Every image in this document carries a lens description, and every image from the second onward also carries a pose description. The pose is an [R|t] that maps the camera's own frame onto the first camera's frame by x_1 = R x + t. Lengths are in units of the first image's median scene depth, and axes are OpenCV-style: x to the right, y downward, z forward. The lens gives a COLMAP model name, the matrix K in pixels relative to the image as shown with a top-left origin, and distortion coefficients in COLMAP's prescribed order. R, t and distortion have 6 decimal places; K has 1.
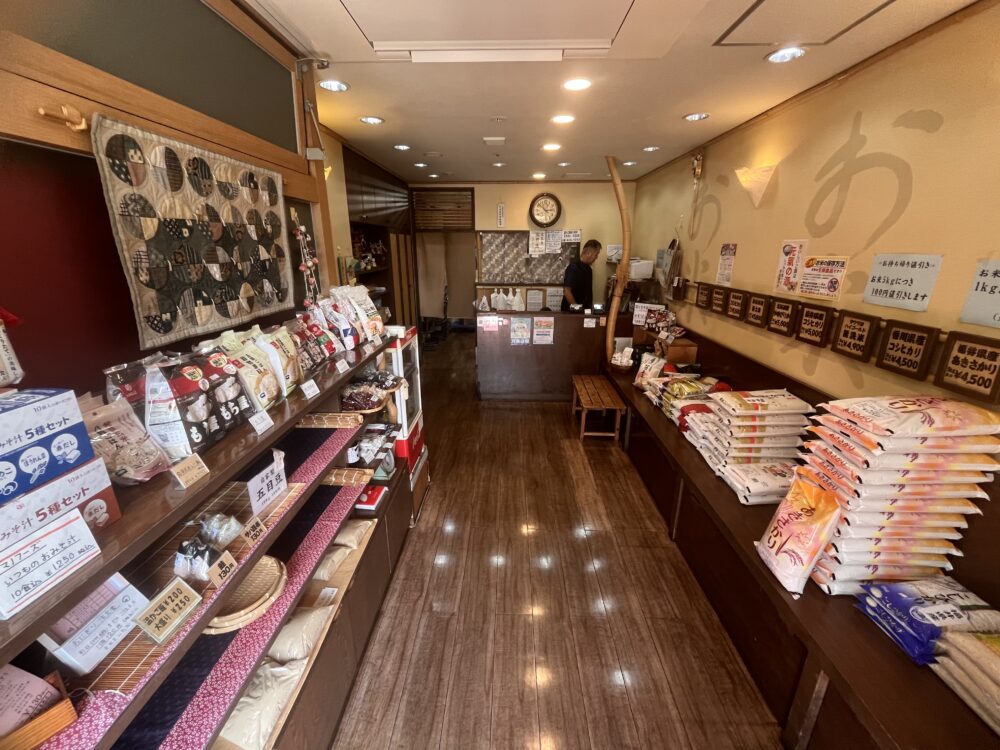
lens RADIAL K [[405.6, 0, 500.0], [0, 405.6, 375.0], [0, 0, 1]] dist [-0.000562, 0.000284]
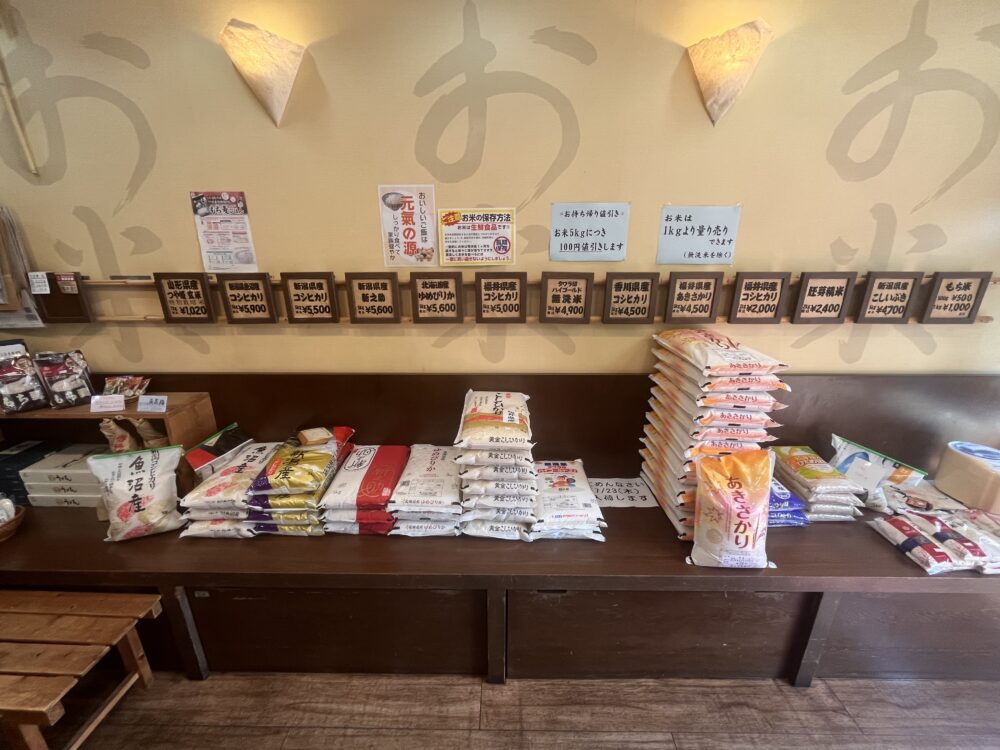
lens RADIAL K [[405.6, 0, 500.0], [0, 405.6, 375.0], [0, 0, 1]] dist [-0.000562, 0.000284]
pose [[-0.012254, -0.312386, 0.949876, -0.007836], [0.305906, 0.903231, 0.300992, -0.246939], [-0.951983, 0.294261, 0.084492, 1.073575]]
